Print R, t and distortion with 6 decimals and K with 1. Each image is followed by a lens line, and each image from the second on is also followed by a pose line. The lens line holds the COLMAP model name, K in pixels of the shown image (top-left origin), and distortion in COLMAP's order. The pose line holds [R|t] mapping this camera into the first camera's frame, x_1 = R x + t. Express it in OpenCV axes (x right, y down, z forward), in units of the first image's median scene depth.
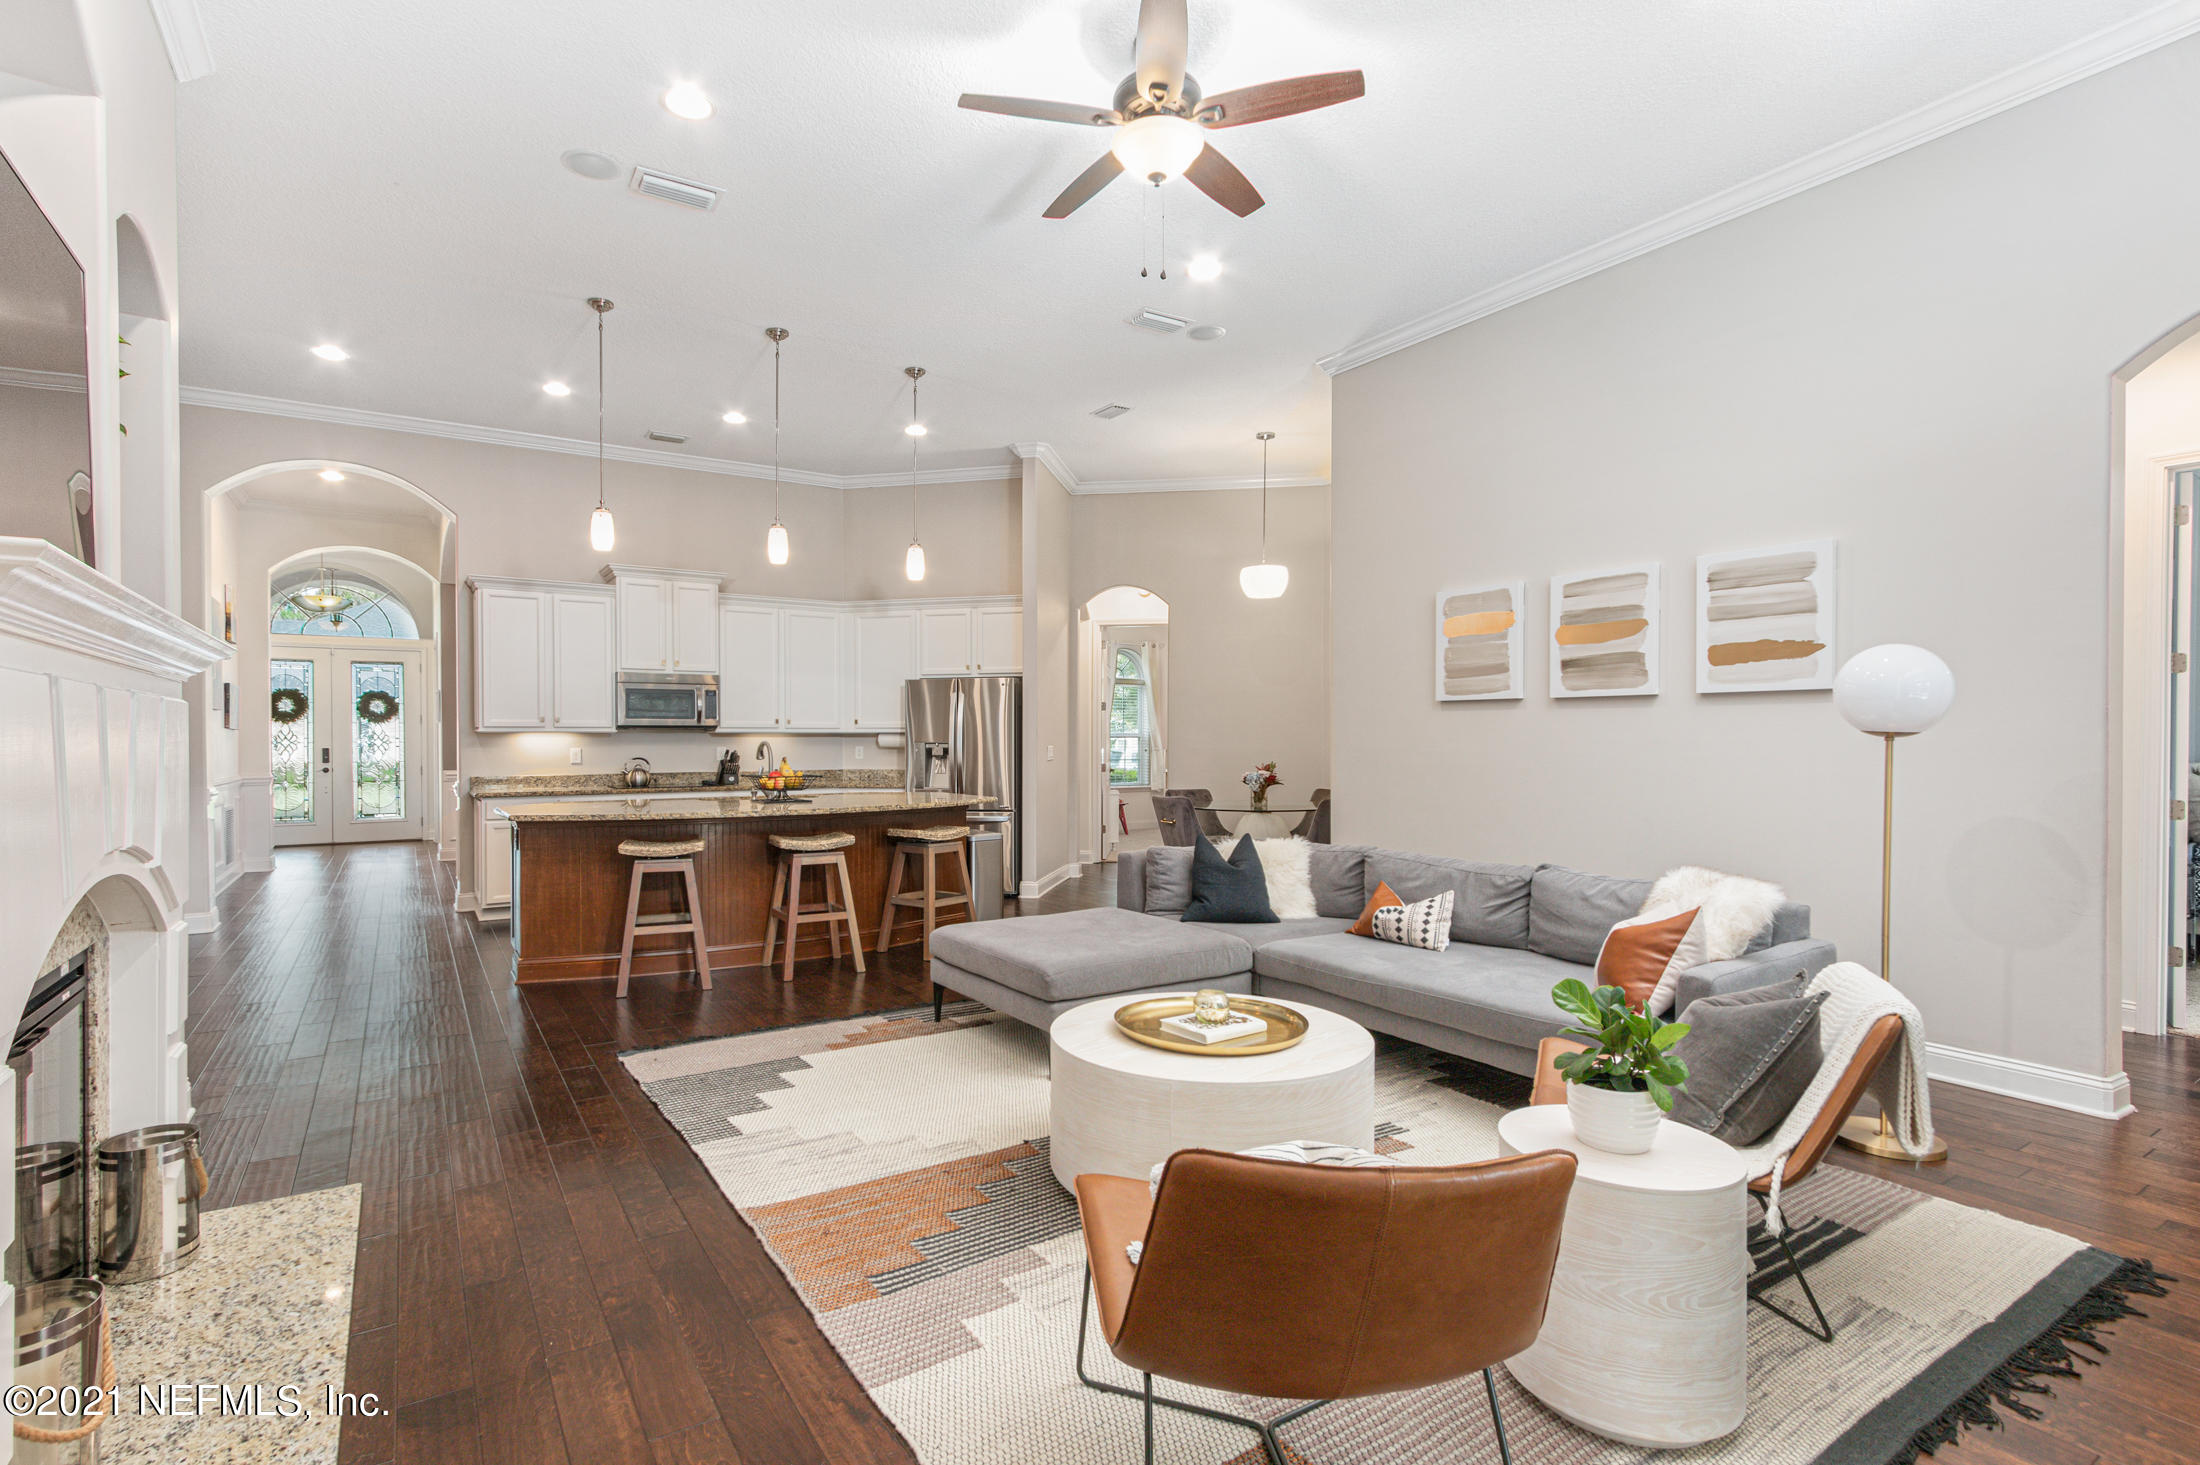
lens RADIAL K [[1032.0, 0, 1062.0], [0, 1032.0, 743.7], [0, 0, 1]] dist [0.004022, 0.001268]
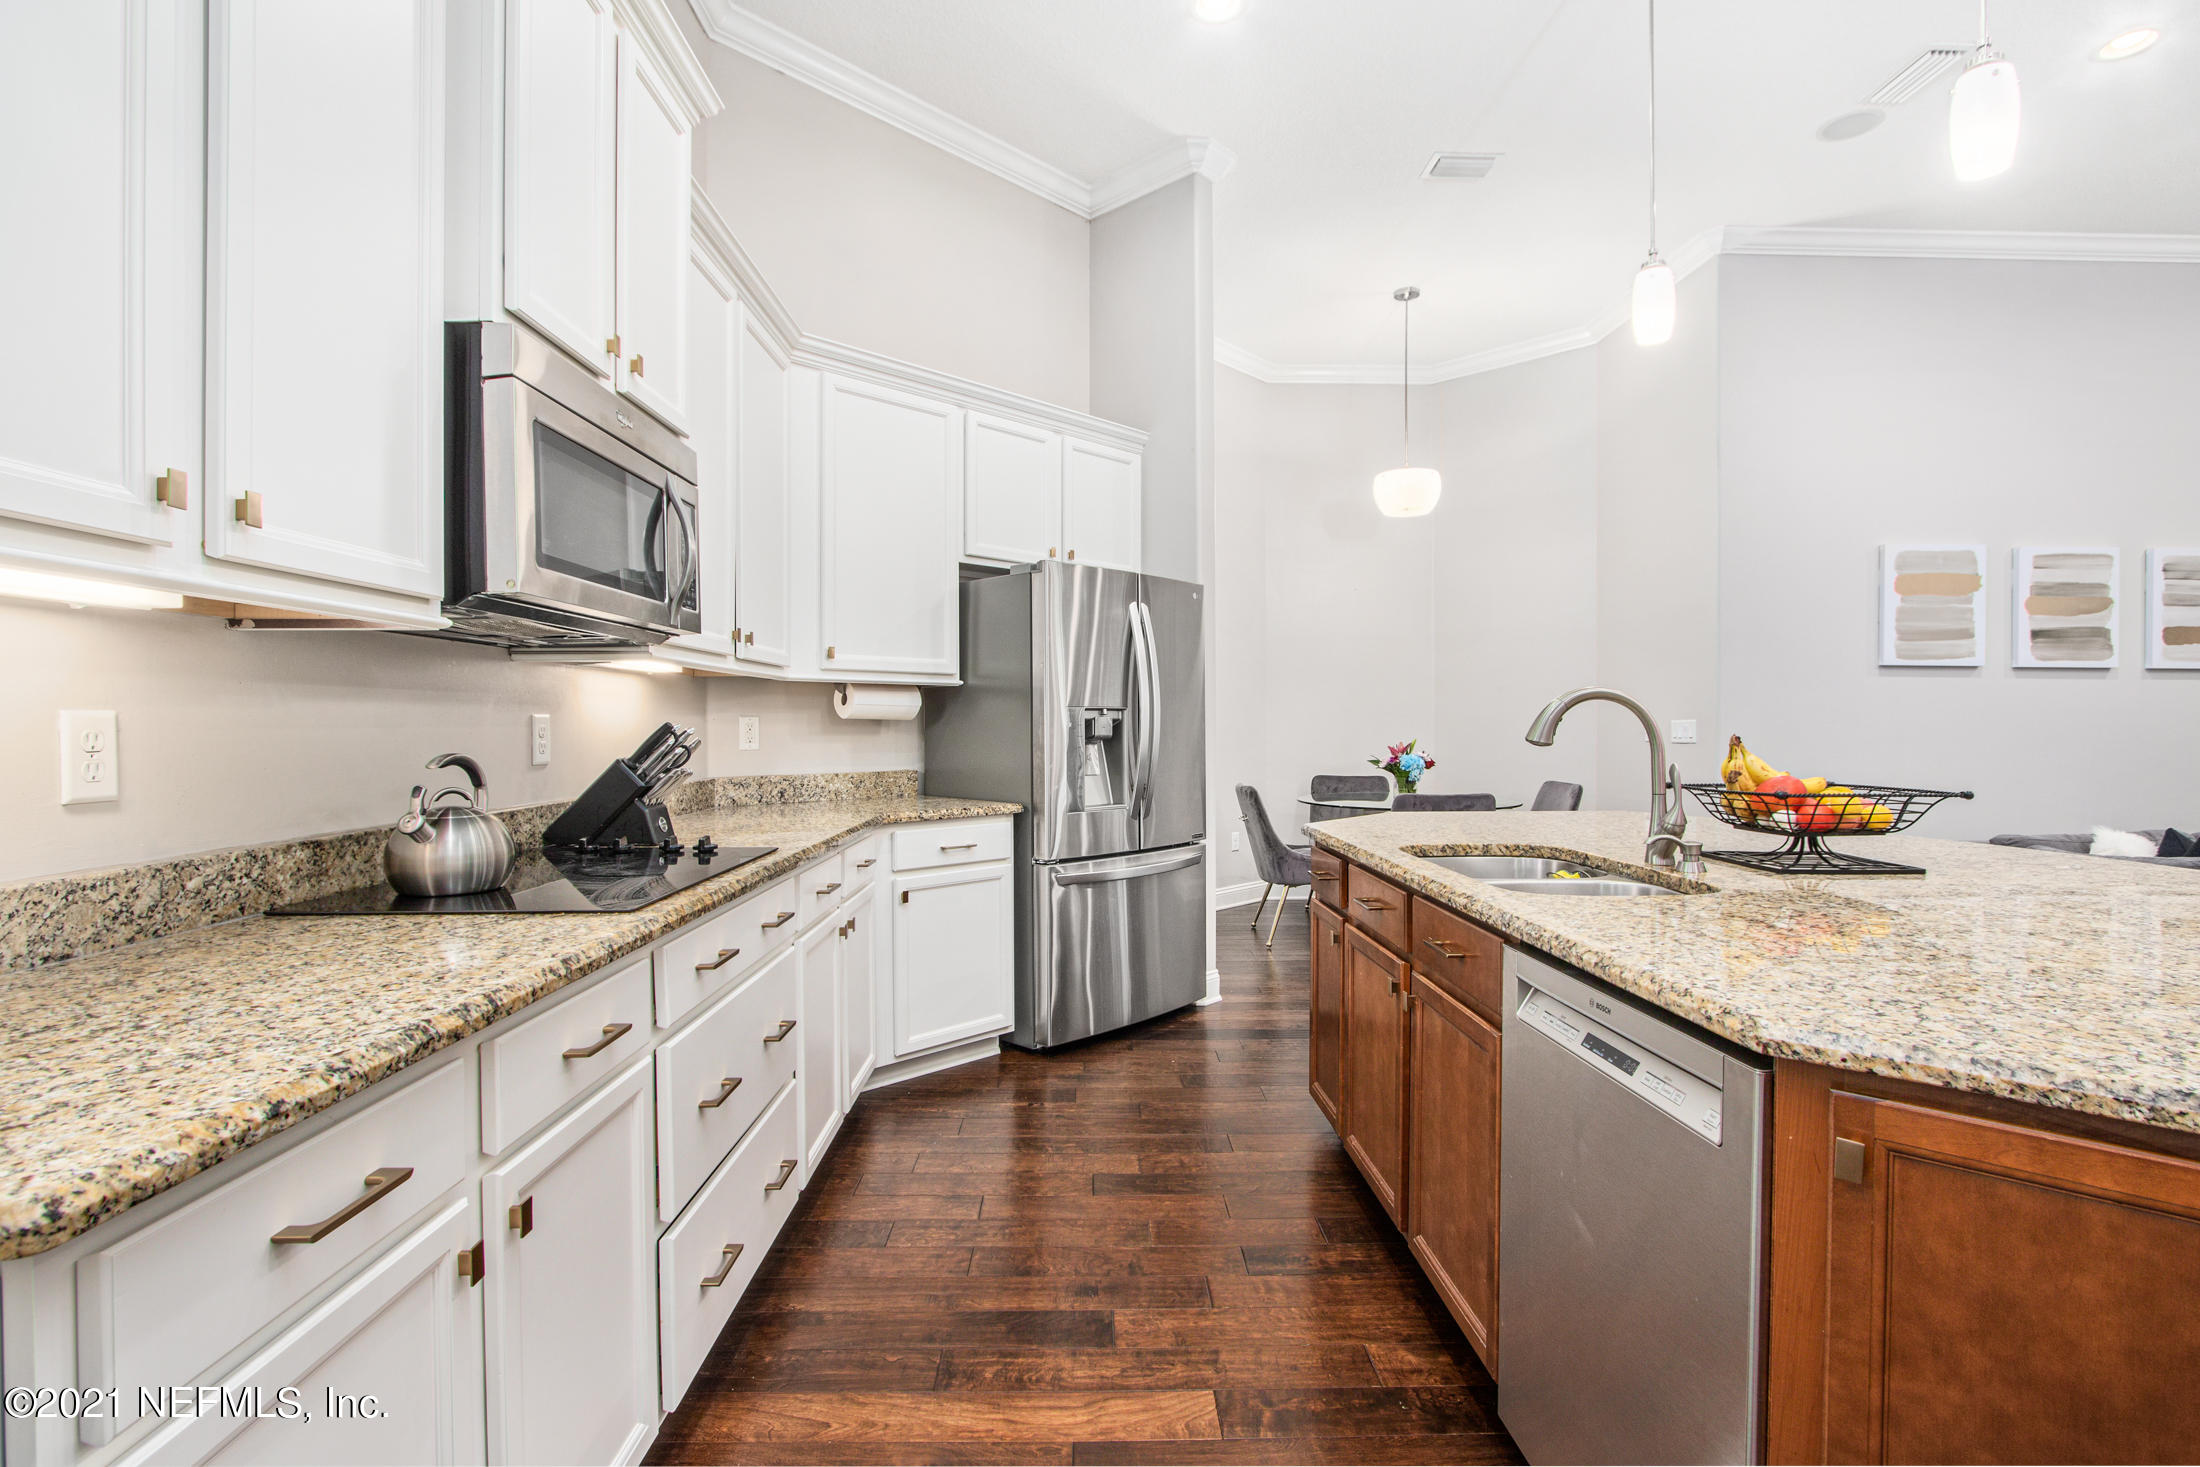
lens RADIAL K [[1032.0, 0, 1115.2], [0, 1032.0, 730.4], [0, 0, 1]] dist [0.004022, 0.001268]
pose [[0.511103, -0.001209, 0.859519, -0.525178], [0.003214, 0.999995, -0.000504, 0.009015], [-0.859514, 0.003020, 0.511104, 0.781761]]
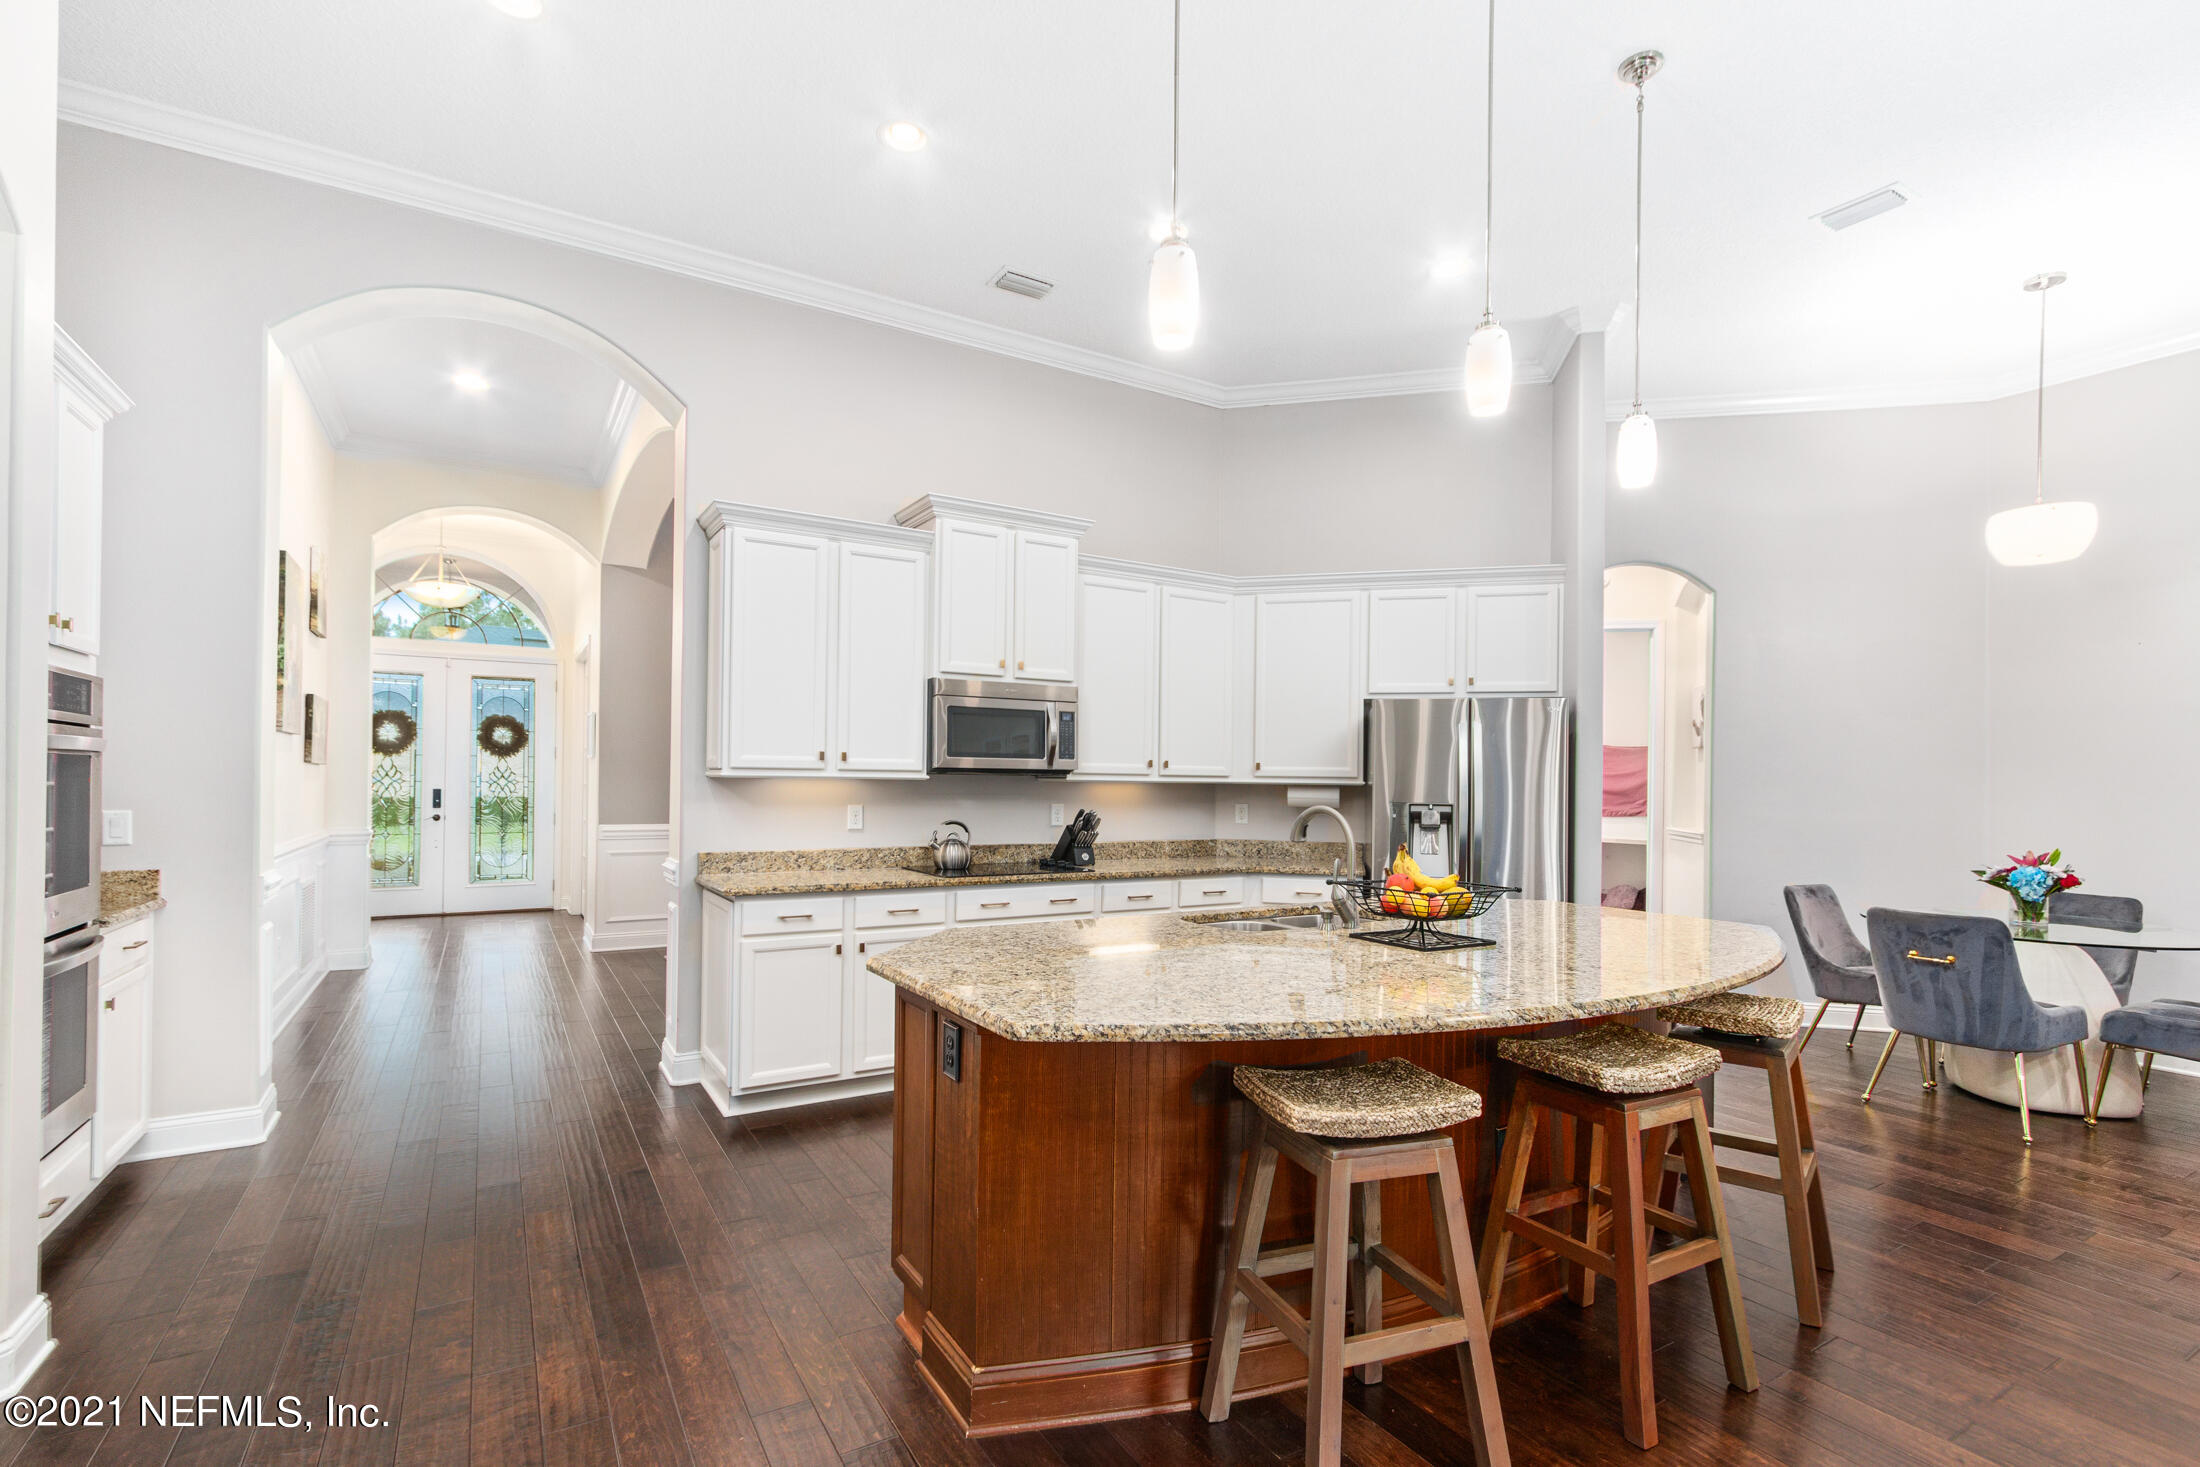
lens RADIAL K [[1032.0, 0, 1066.9], [0, 1032.0, 762.8], [0, 0, 1]] dist [0.004022, 0.001268]
pose [[0.998336, 0.014355, -0.055857, -0.312524], [-0.015591, 0.999642, -0.021765, -0.008774], [0.055525, 0.022599, 0.998202, 0.401694]]
